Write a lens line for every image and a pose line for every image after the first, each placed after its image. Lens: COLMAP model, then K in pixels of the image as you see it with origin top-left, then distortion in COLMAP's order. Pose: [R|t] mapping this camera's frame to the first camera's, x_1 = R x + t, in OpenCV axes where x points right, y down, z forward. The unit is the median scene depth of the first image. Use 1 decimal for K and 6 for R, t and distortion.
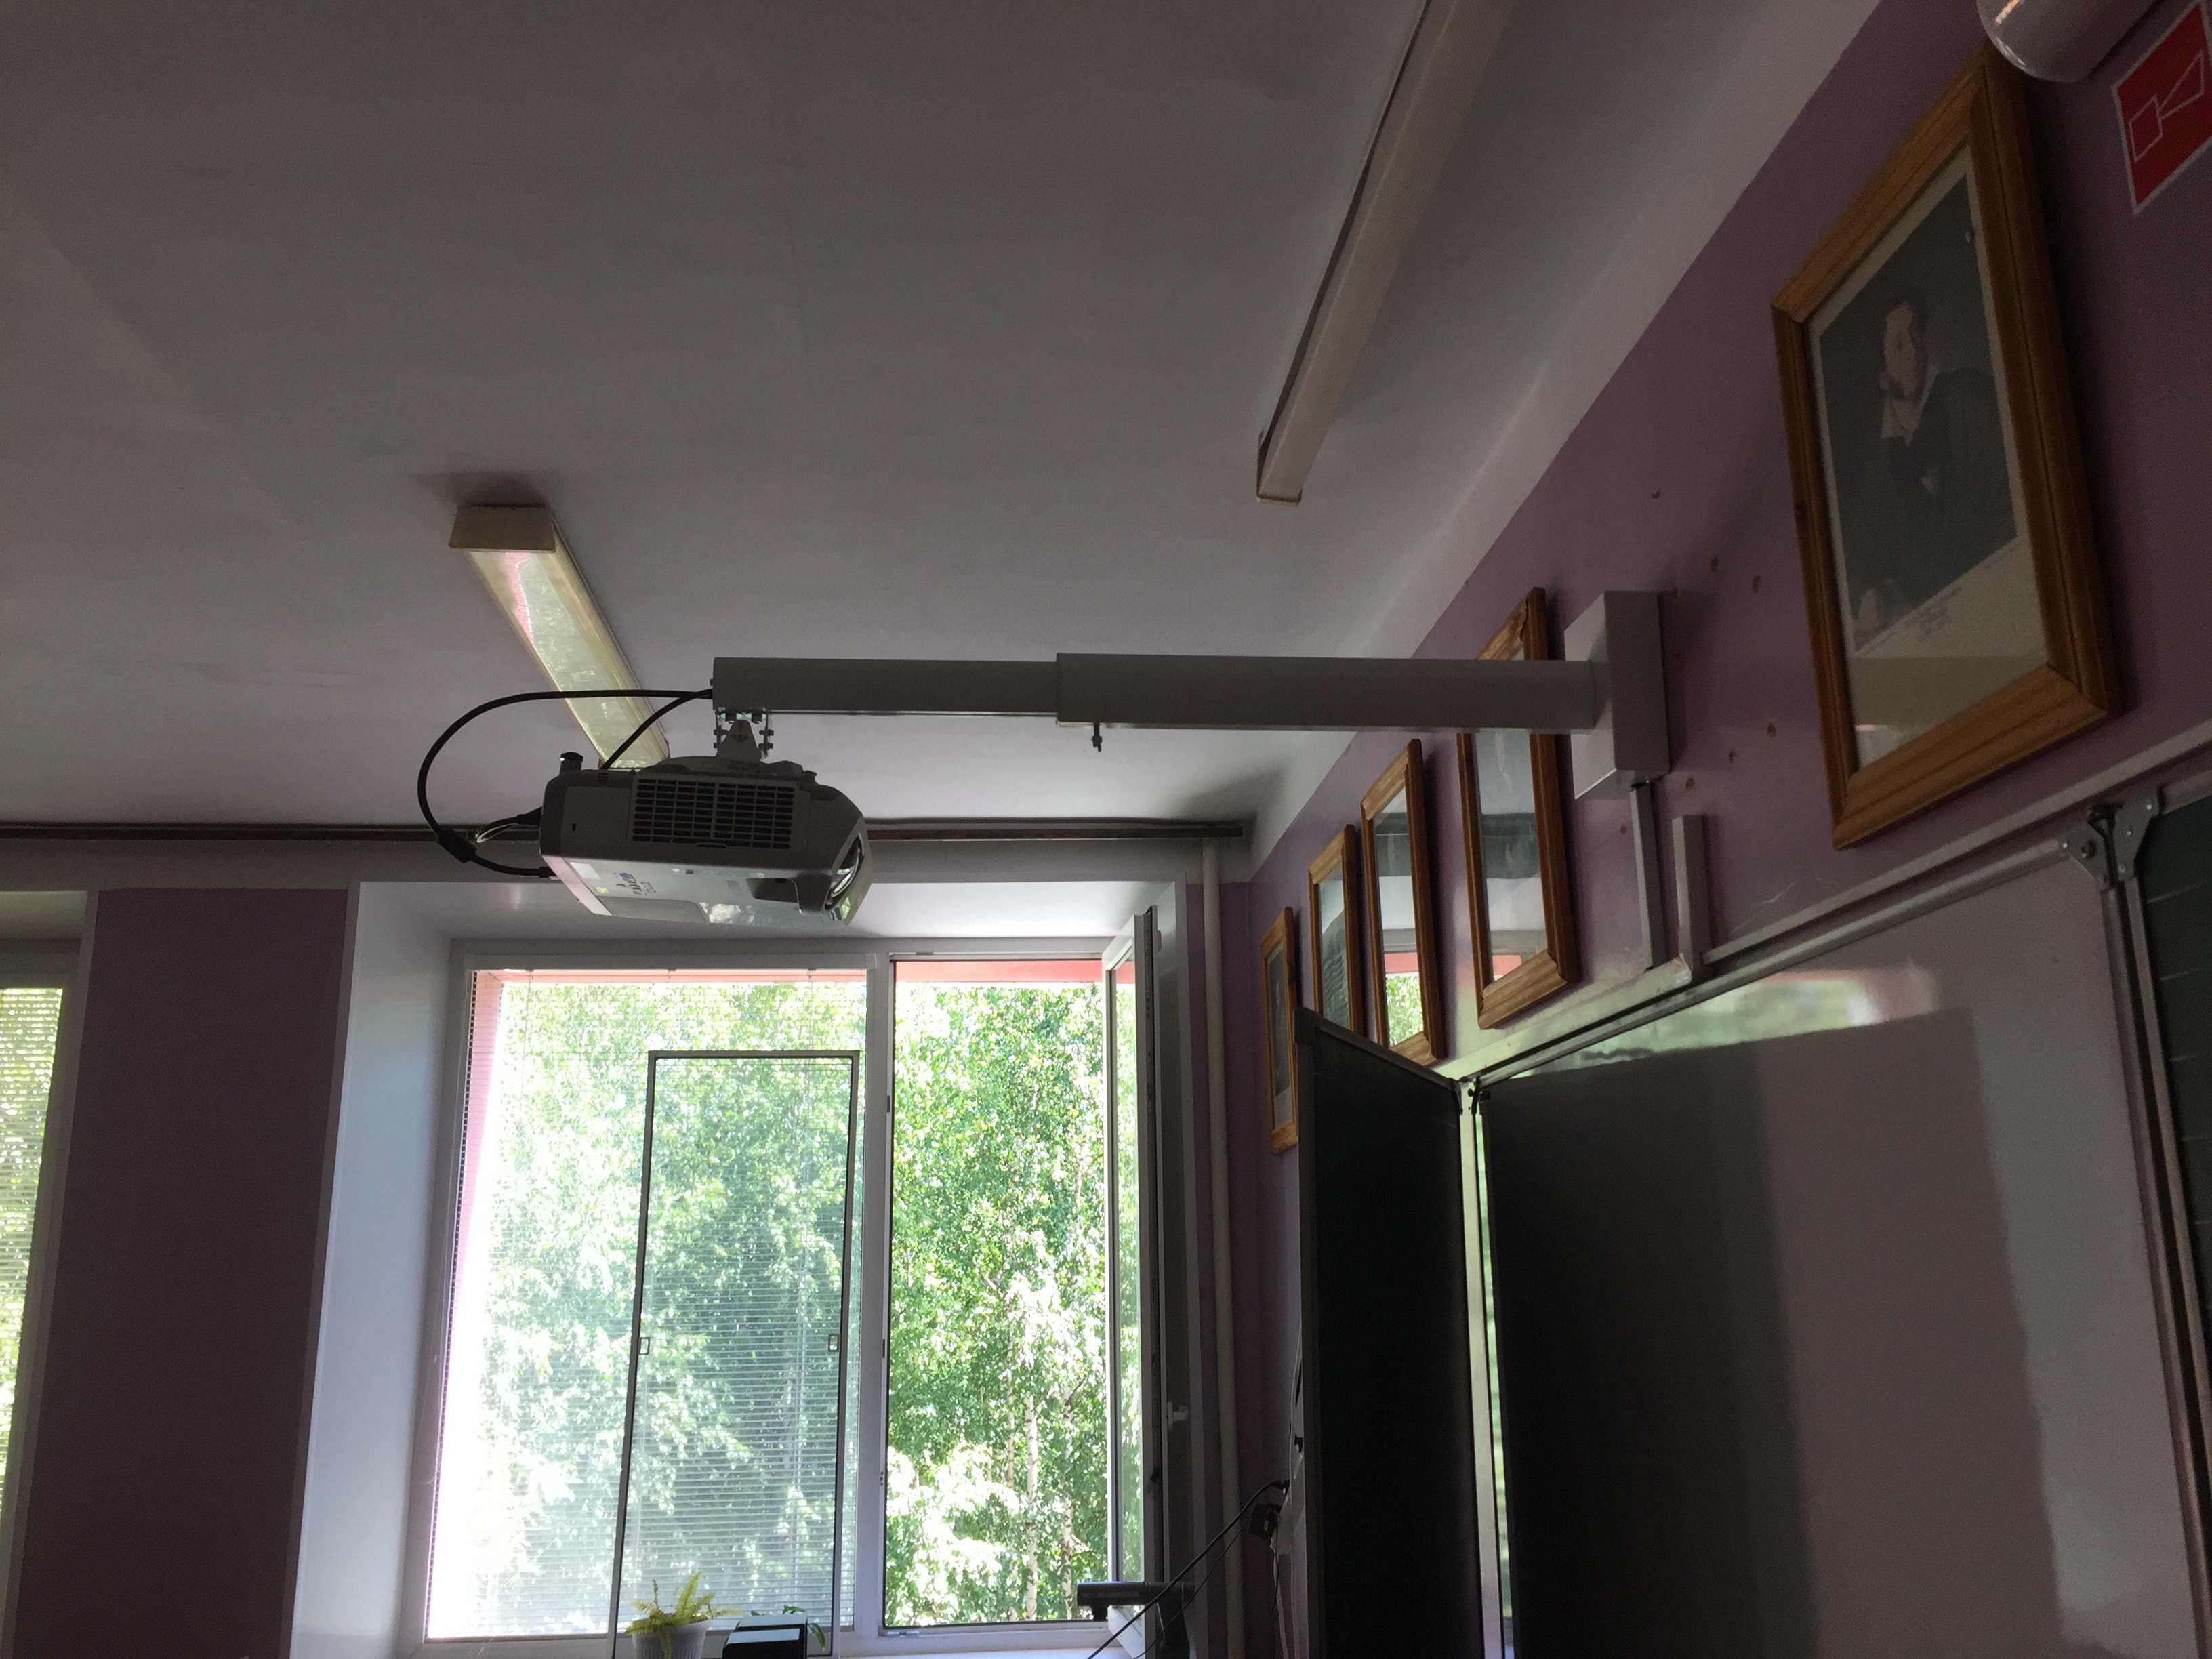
lens RADIAL K [[1886.0, 0, 1106.0], [0, 1886.0, 829.5], [0, 0, 1]] dist [0.081892, -0.110090]
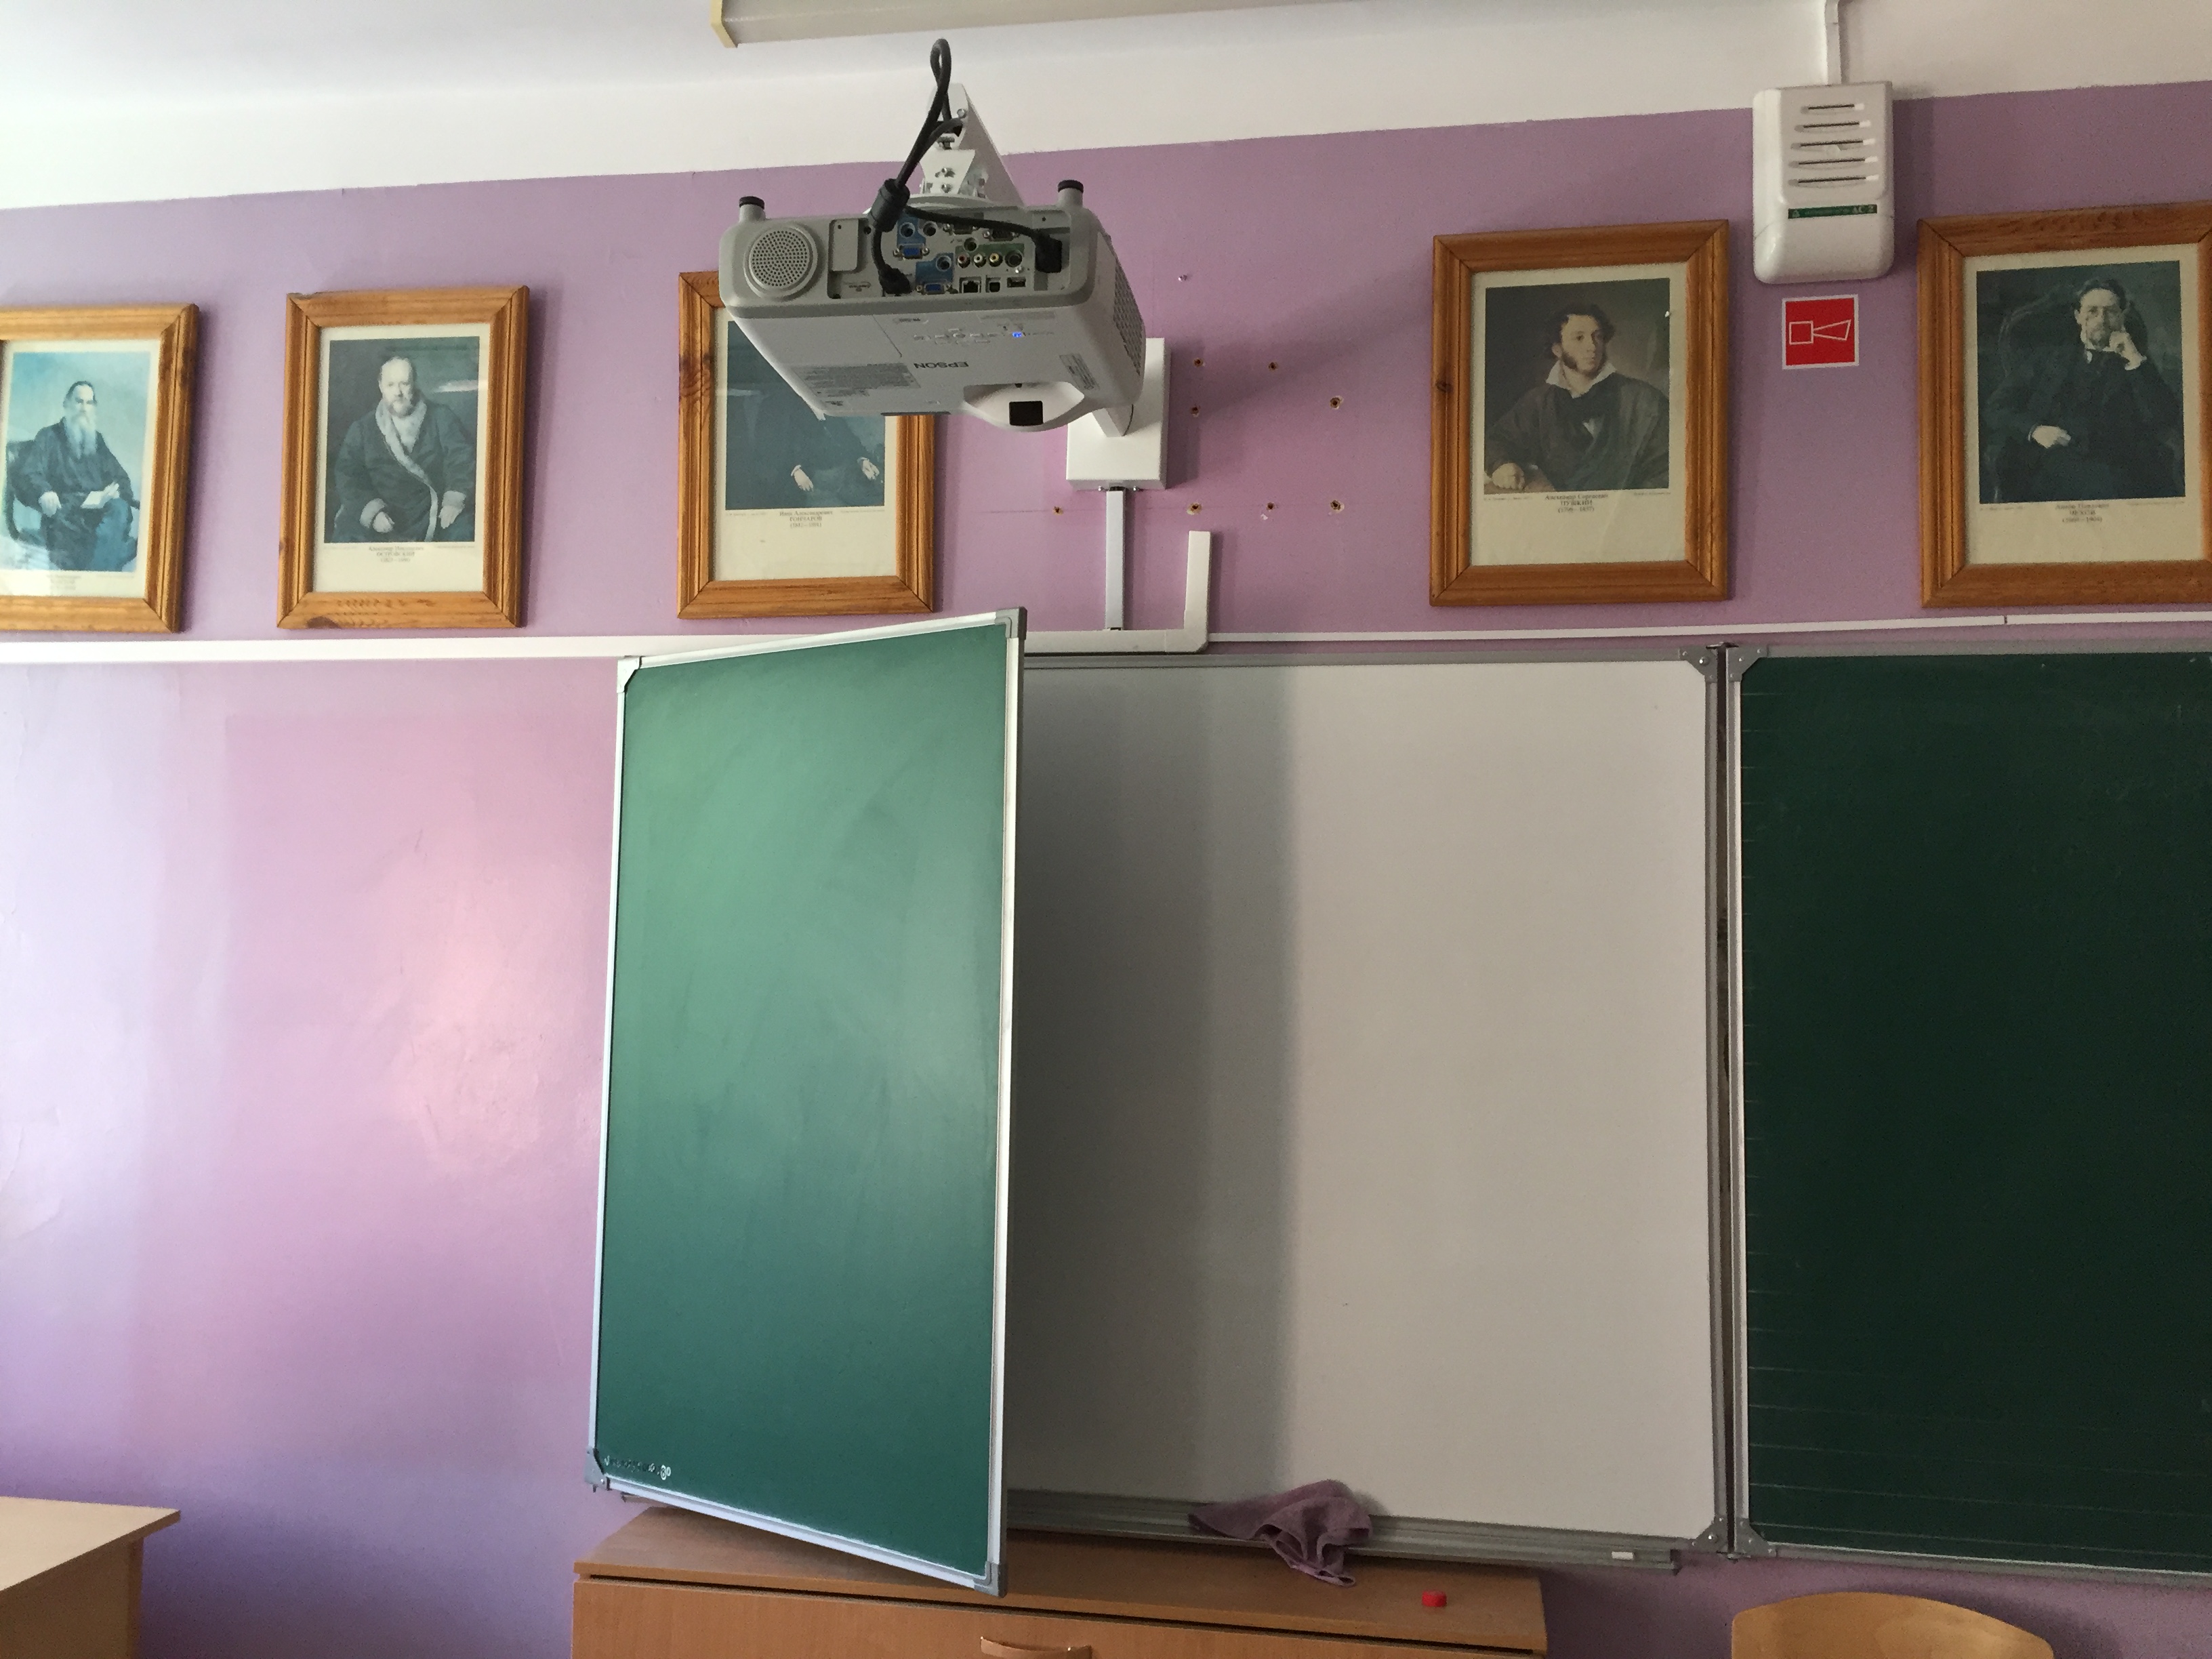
lens RADIAL K [[1886.0, 0, 1106.0], [0, 1886.0, 829.5], [0, 0, 1]] dist [0.081892, -0.110090]
pose [[0.249537, 0.070991, 0.965760, -1.334908], [-0.249032, 0.968471, -0.006844, 0.298831], [-0.935796, -0.238798, 0.259348, 0.854668]]
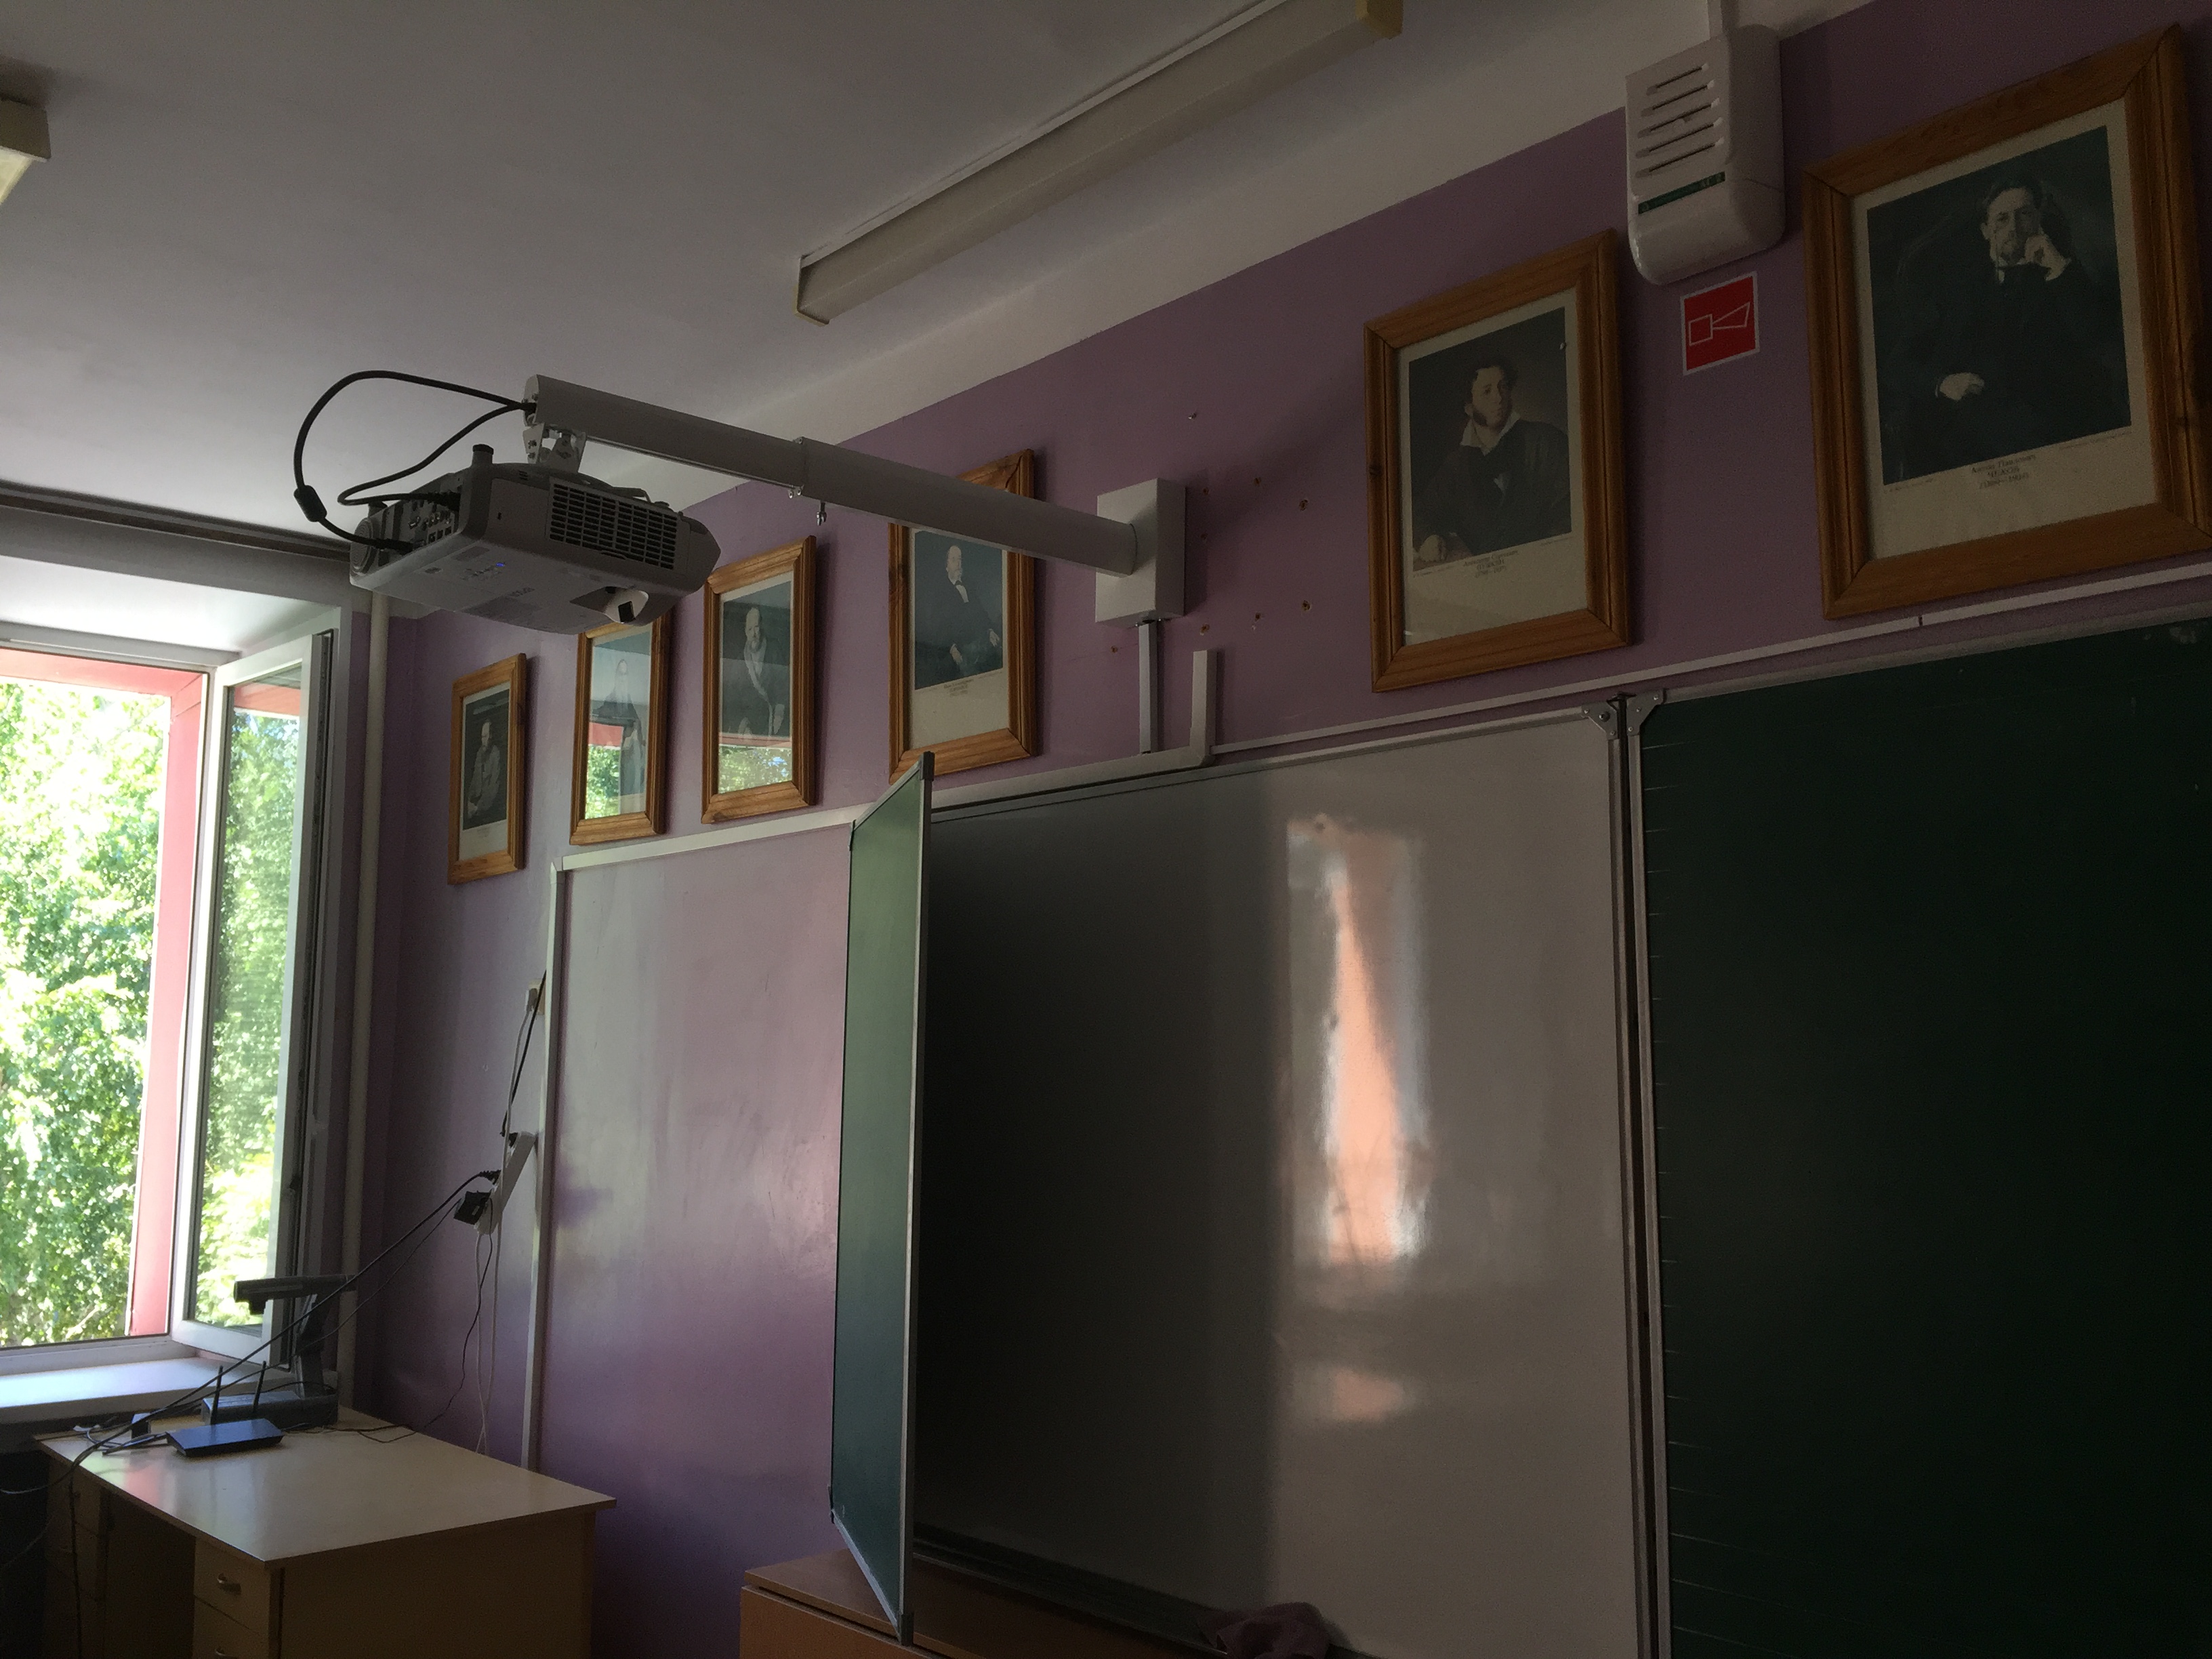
lens RADIAL K [[1886.0, 0, 1106.0], [0, 1886.0, 829.5], [0, 0, 1]] dist [0.081892, -0.110090]
pose [[0.789558, 0.088695, 0.607232, -0.797211], [-0.155720, 0.986071, 0.058446, 0.071337], [-0.593590, -0.140705, 0.792372, -0.143098]]
